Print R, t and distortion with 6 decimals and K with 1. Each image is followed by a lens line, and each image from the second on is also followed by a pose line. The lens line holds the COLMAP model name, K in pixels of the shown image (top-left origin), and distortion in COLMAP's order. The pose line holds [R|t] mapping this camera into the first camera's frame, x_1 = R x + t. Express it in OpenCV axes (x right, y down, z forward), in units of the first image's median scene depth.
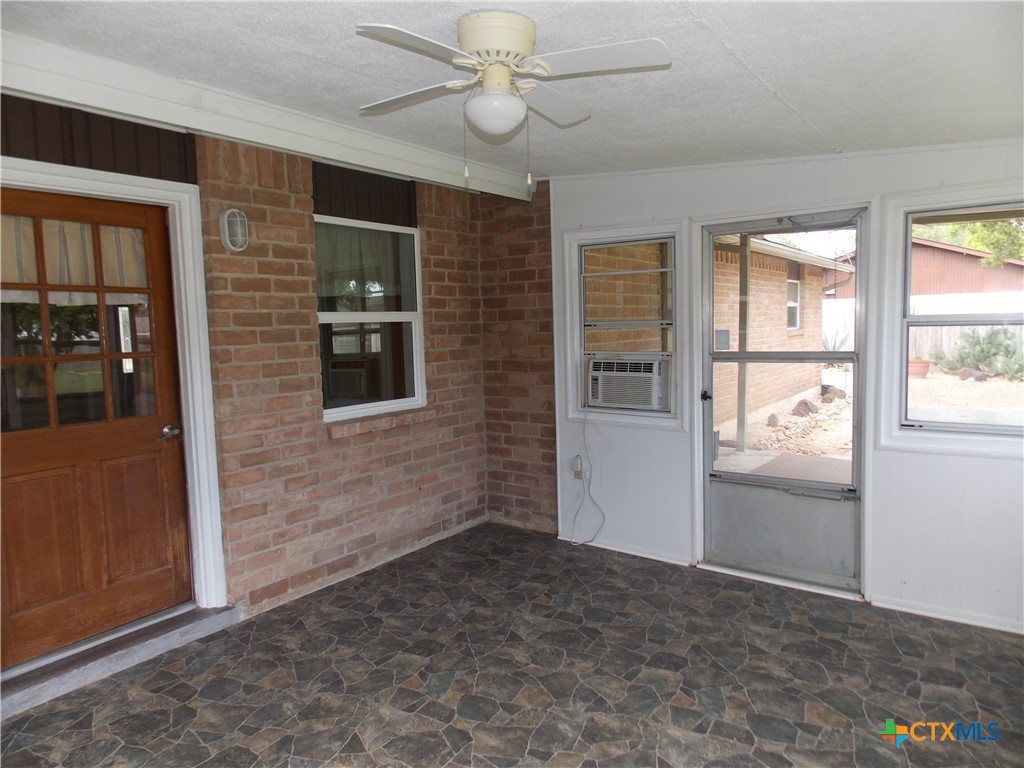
lens RADIAL K [[674.2, 0, 512.0], [0, 674.2, 377.9], [0, 0, 1]] dist [0.009002, -0.012155]
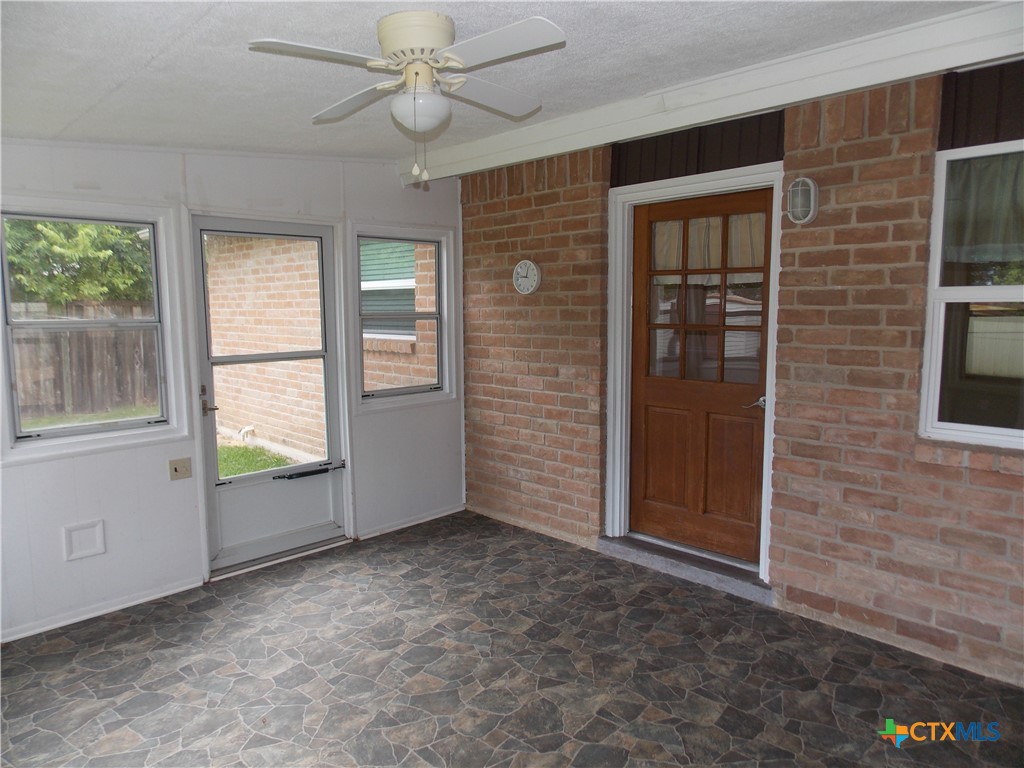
lens RADIAL K [[674.2, 0, 532.8], [0, 674.2, 384.6], [0, 0, 1]] dist [0.009002, -0.012155]
pose [[-0.143356, 0.142317, -0.979385, 0.576477], [-0.073116, 0.985379, 0.153891, -0.084822], [0.986967, 0.093670, -0.130855, 0.772124]]
